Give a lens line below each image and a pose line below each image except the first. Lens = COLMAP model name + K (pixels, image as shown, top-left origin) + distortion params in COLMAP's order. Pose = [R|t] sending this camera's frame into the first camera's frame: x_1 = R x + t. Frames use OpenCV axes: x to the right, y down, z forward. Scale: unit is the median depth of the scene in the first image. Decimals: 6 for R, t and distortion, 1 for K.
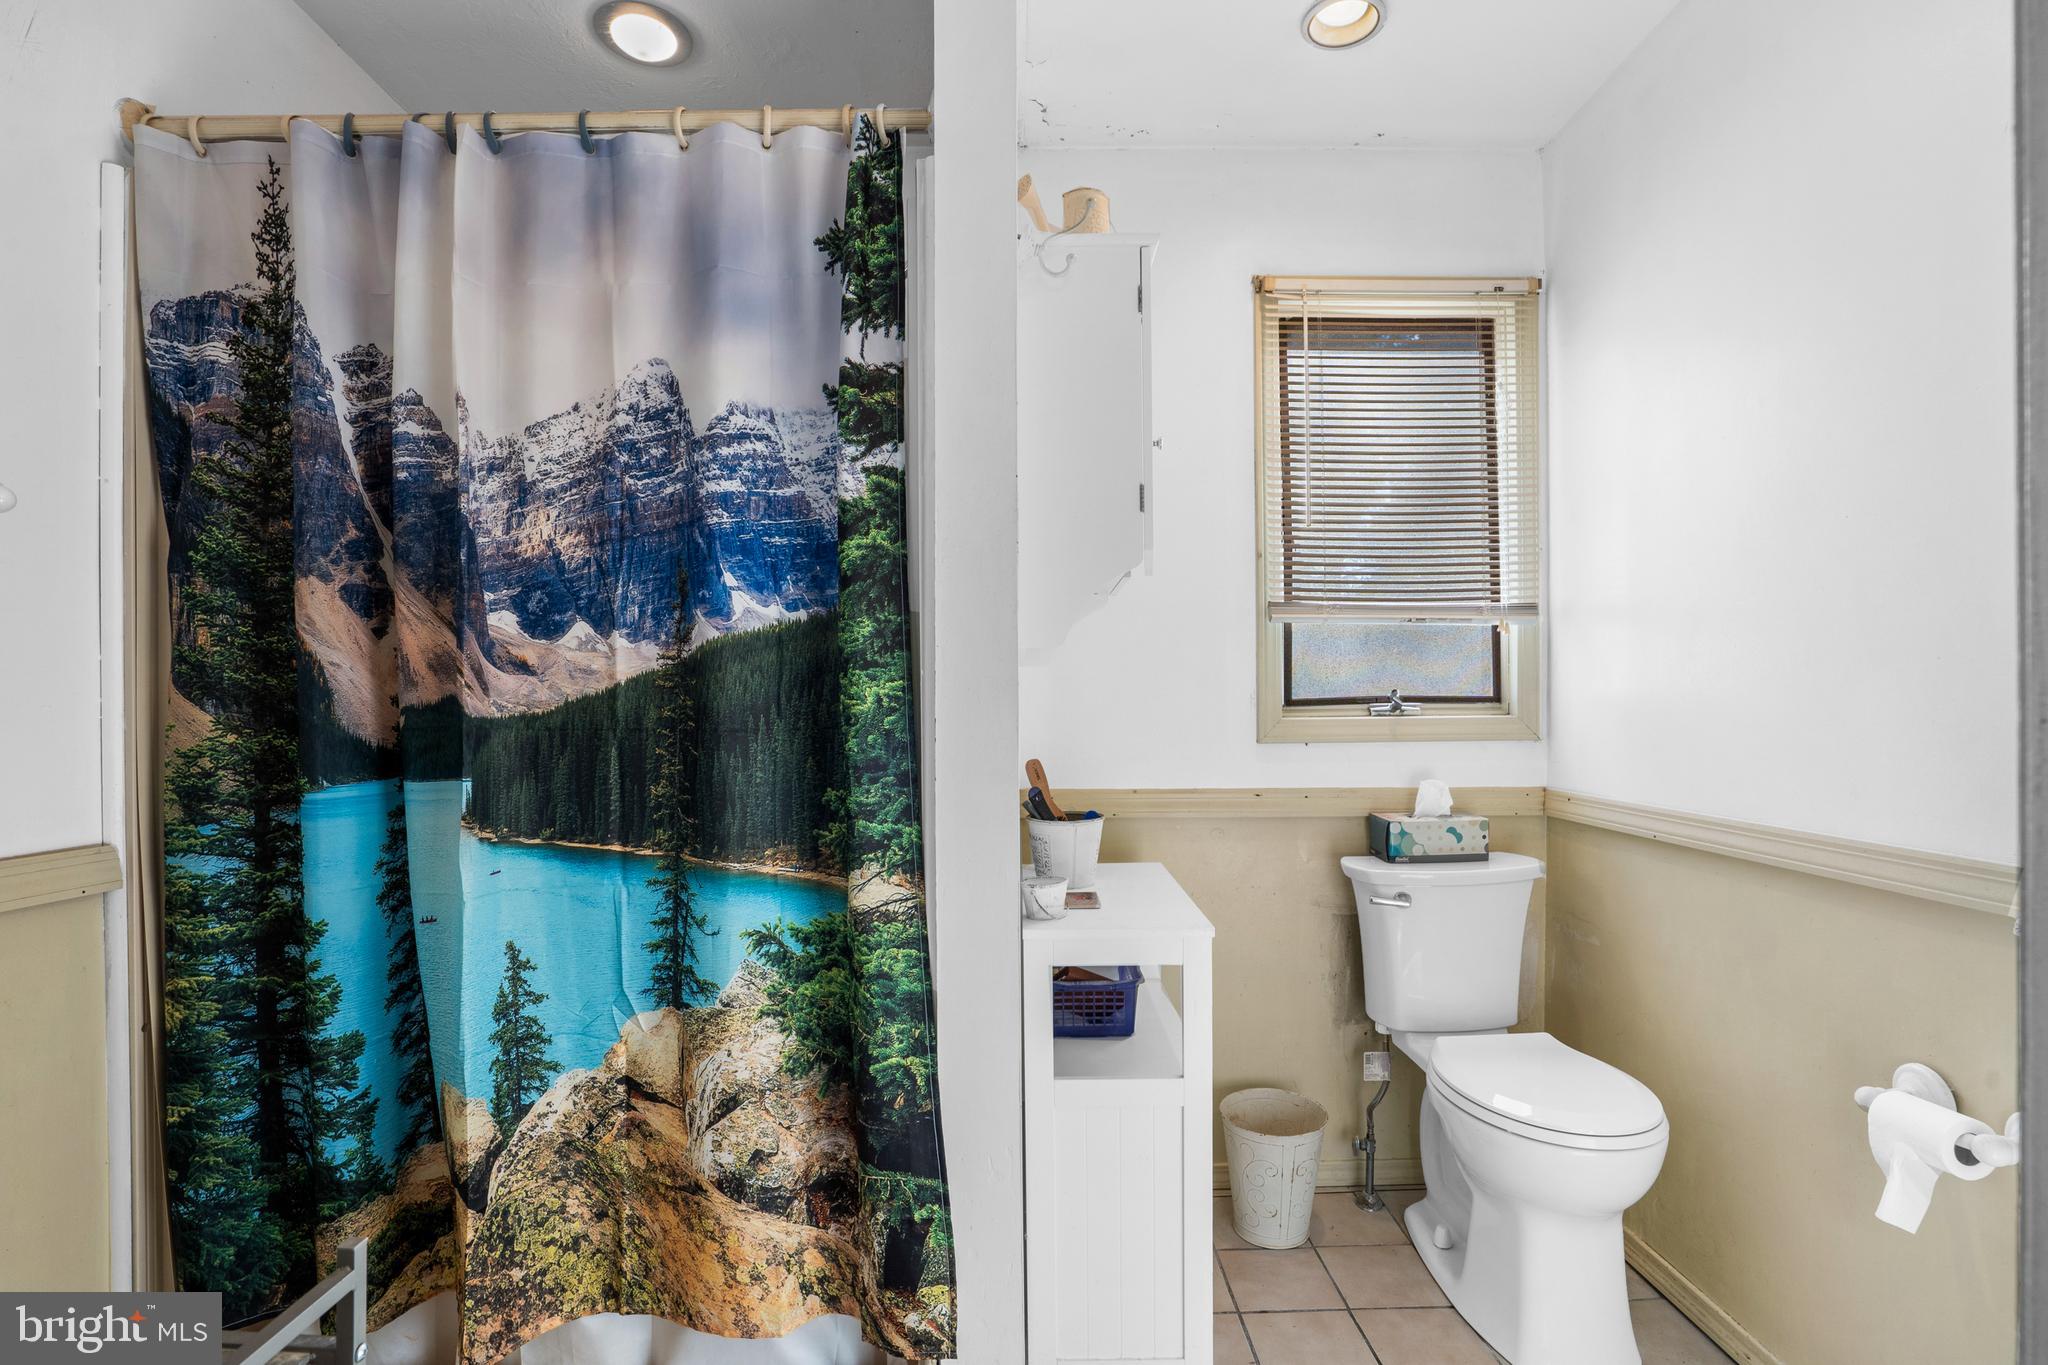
lens RADIAL K [[972.5, 0, 1017.3], [0, 972.5, 689.0], [0, 0, 1]] dist [-0.032569, 0.018161]
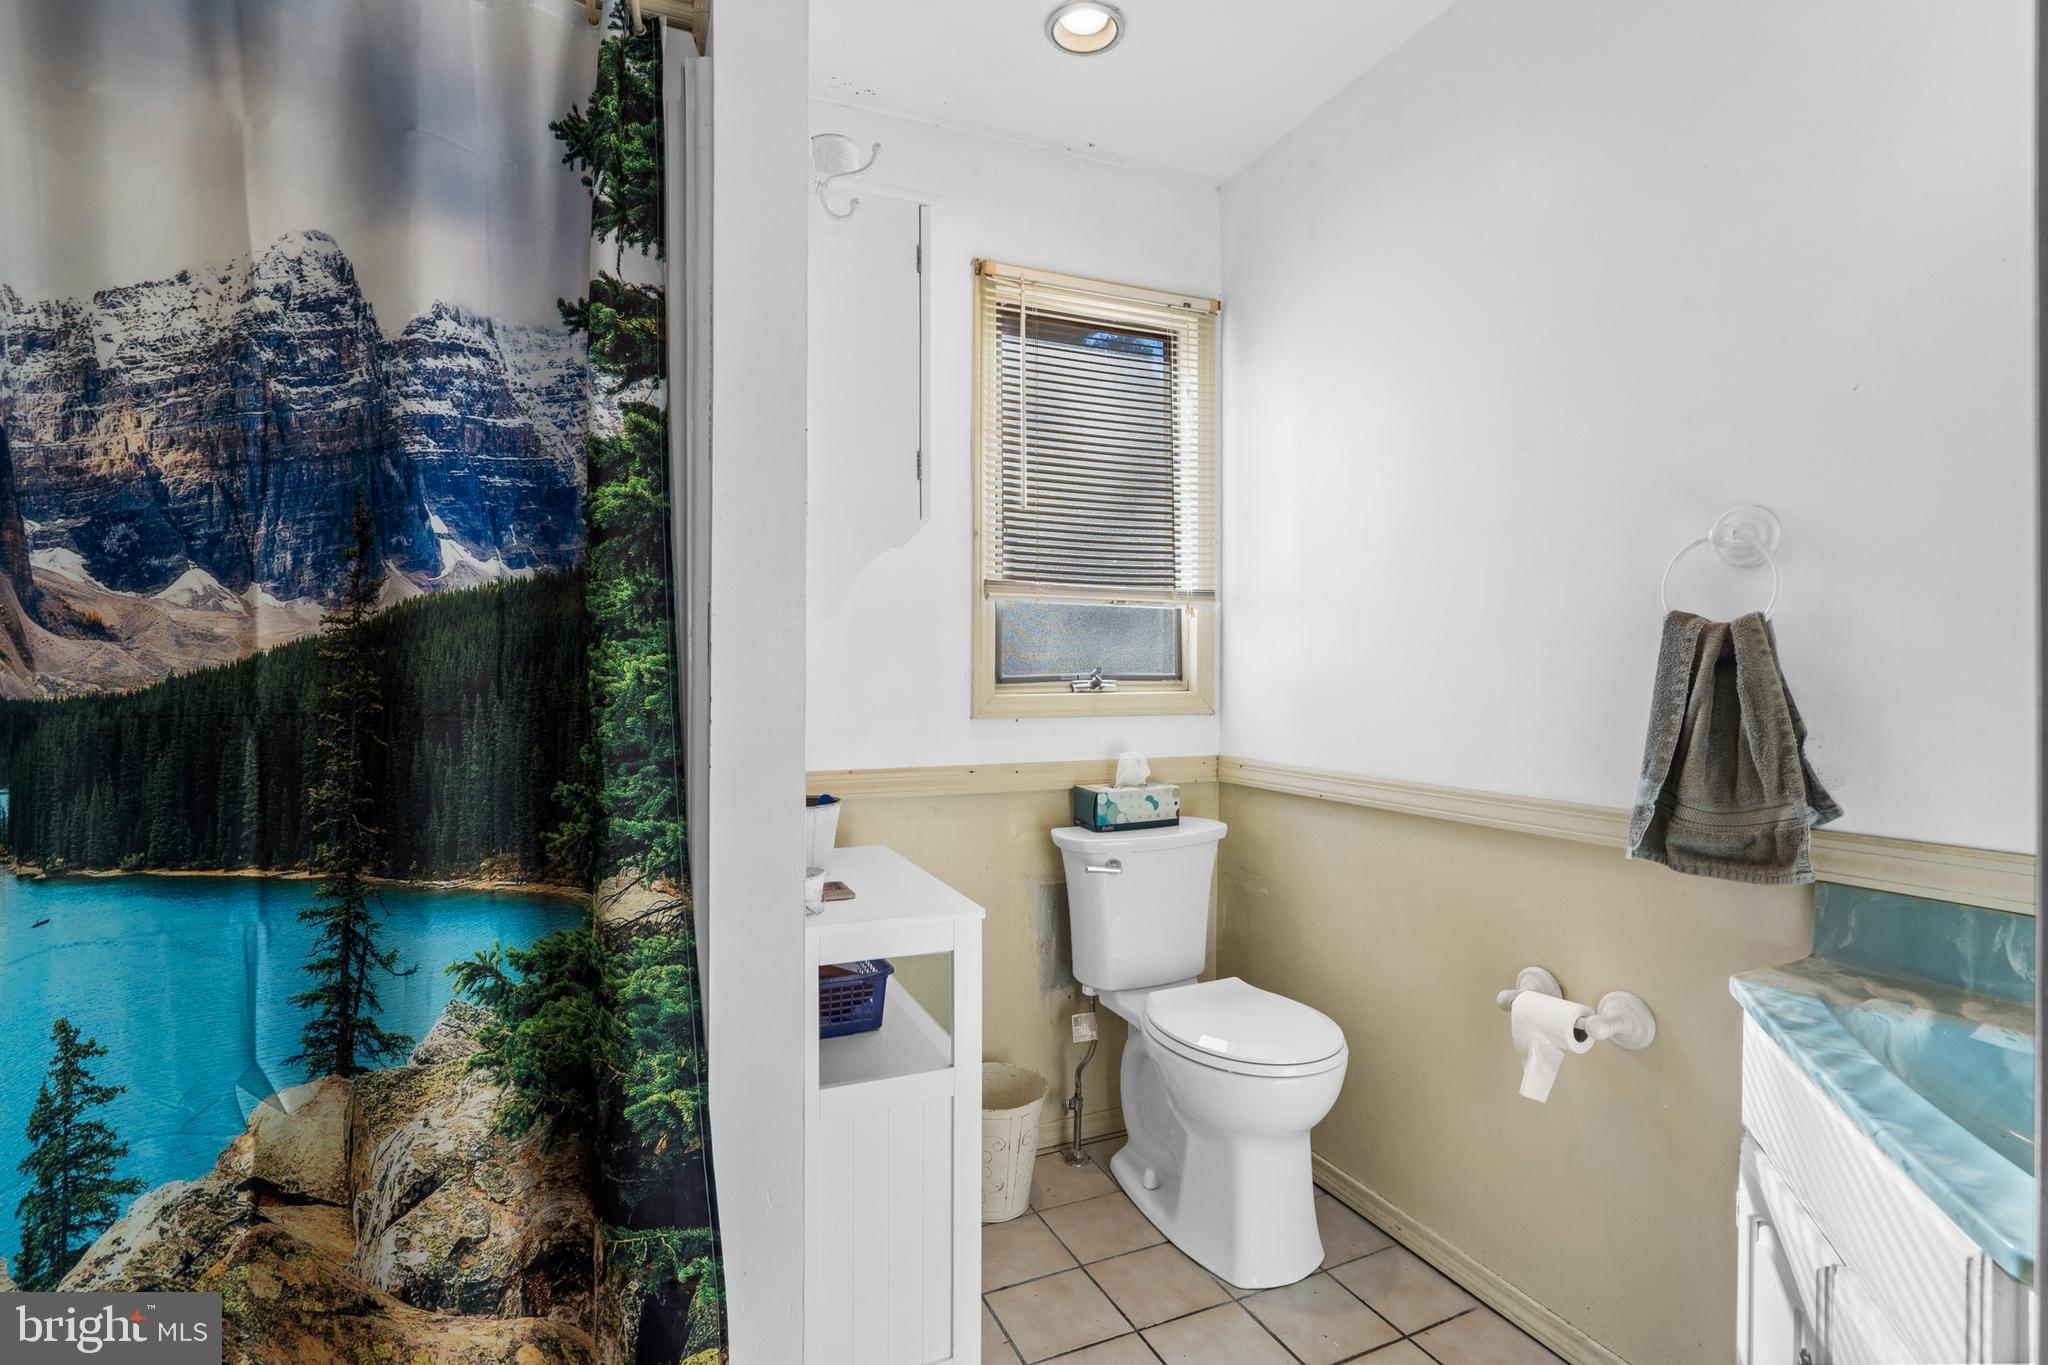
lens RADIAL K [[972.5, 0, 999.9], [0, 972.5, 657.0], [0, 0, 1]] dist [-0.032569, 0.018161]
pose [[0.920435, 0.010131, 0.390765, -0.171718], [-0.006462, 0.999922, -0.010704, 0.001438], [-0.390843, 0.007327, 0.920428, 0.088348]]
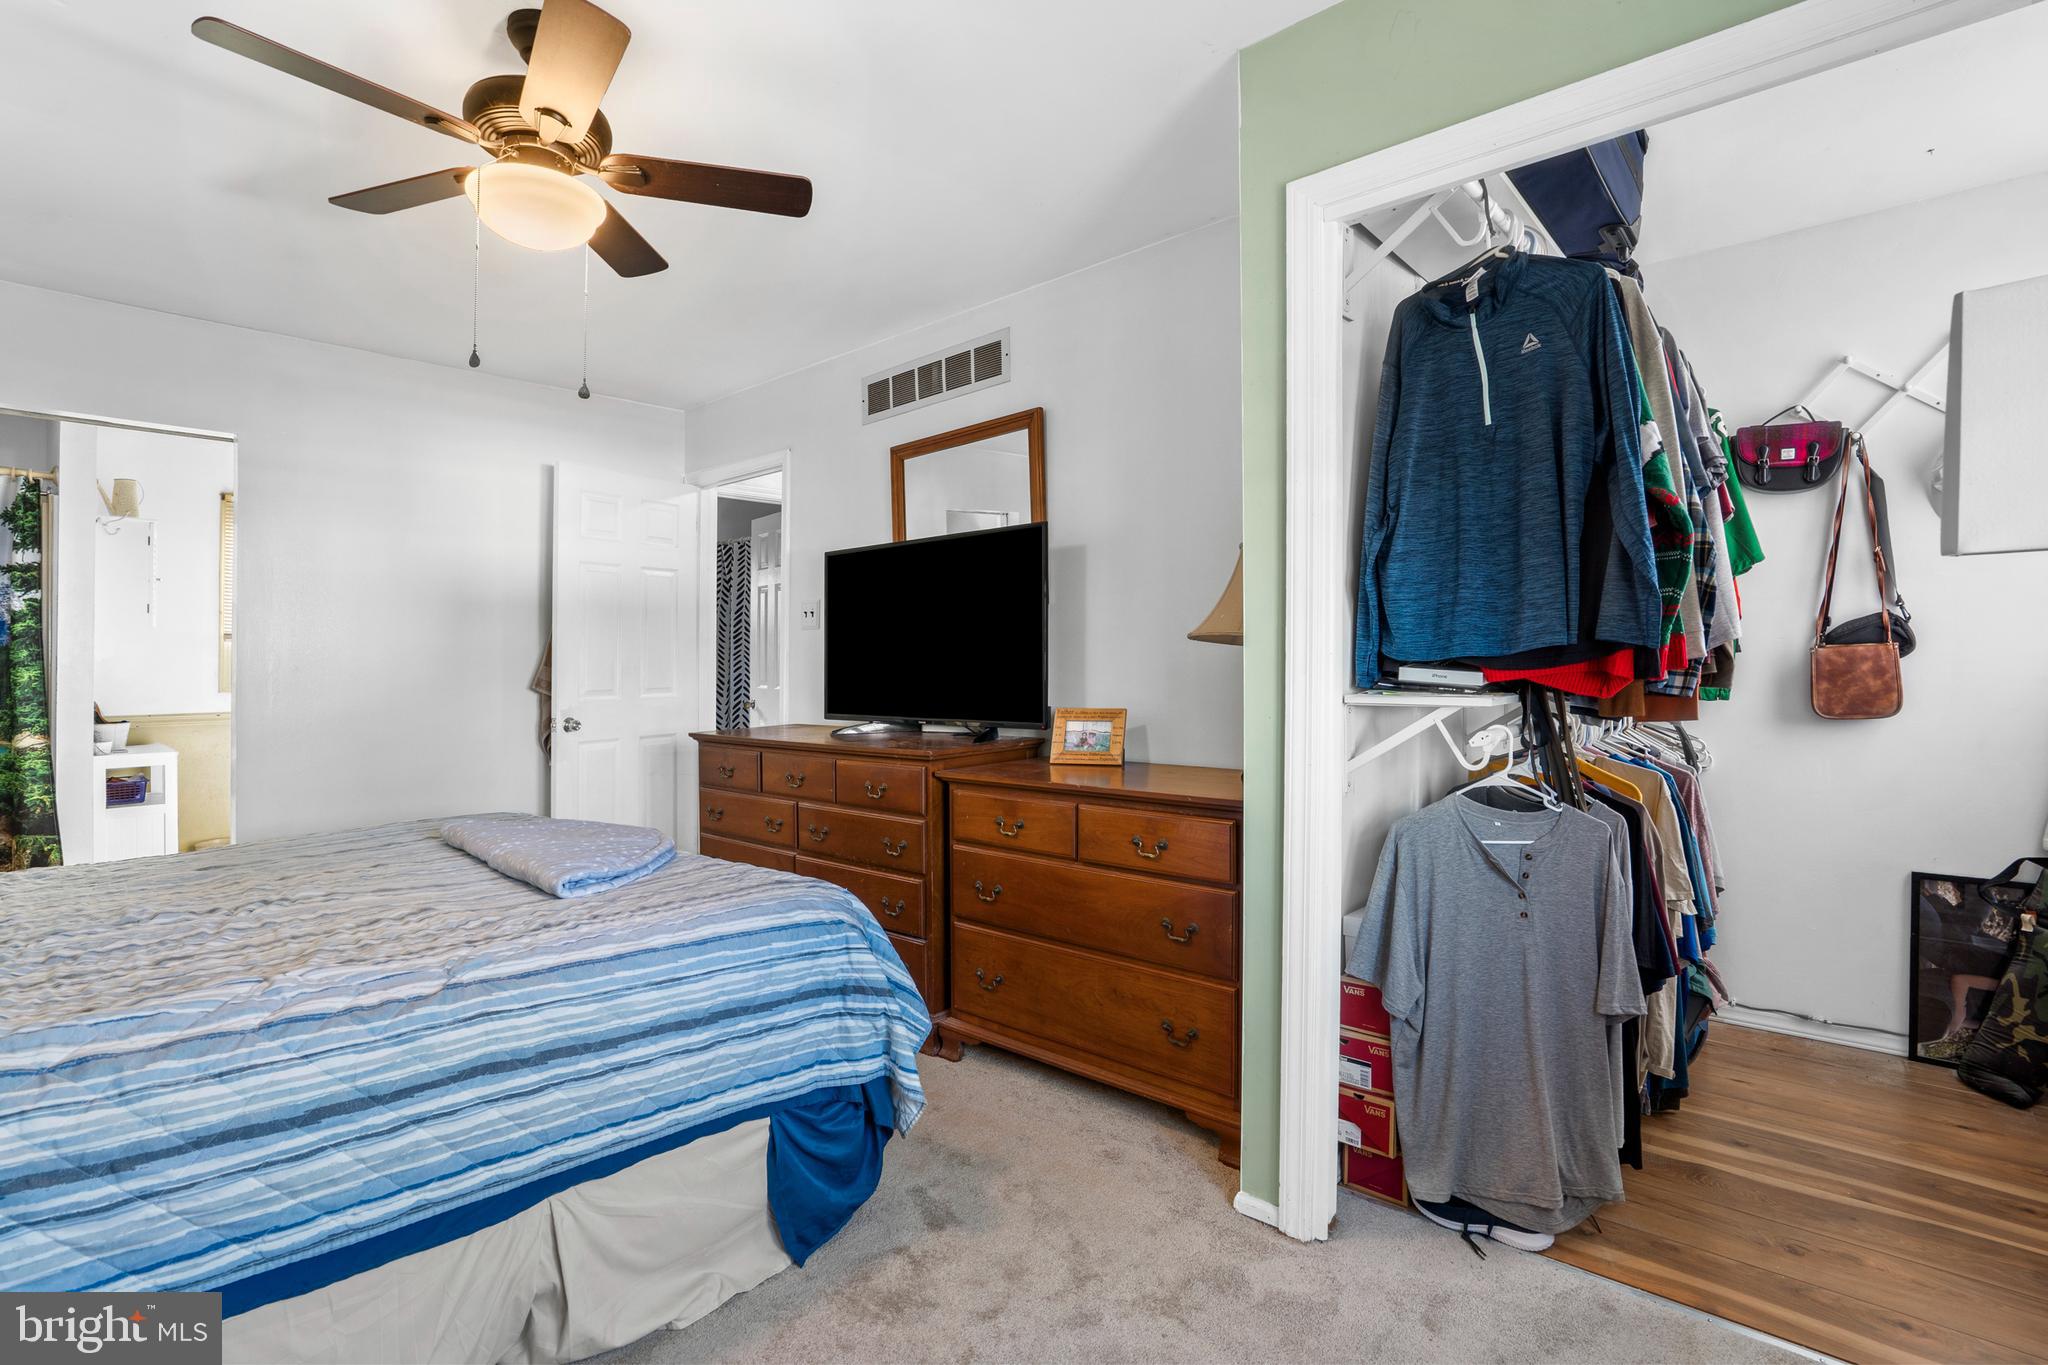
lens RADIAL K [[972.5, 0, 1024.8], [0, 972.5, 671.9], [0, 0, 1]] dist [-0.032569, 0.018161]
pose [[0.670081, 0.013190, 0.742171, -0.265365], [-0.009560, 0.999913, -0.009140, -0.007808], [-0.742226, -0.000971, 0.670149, -3.066894]]
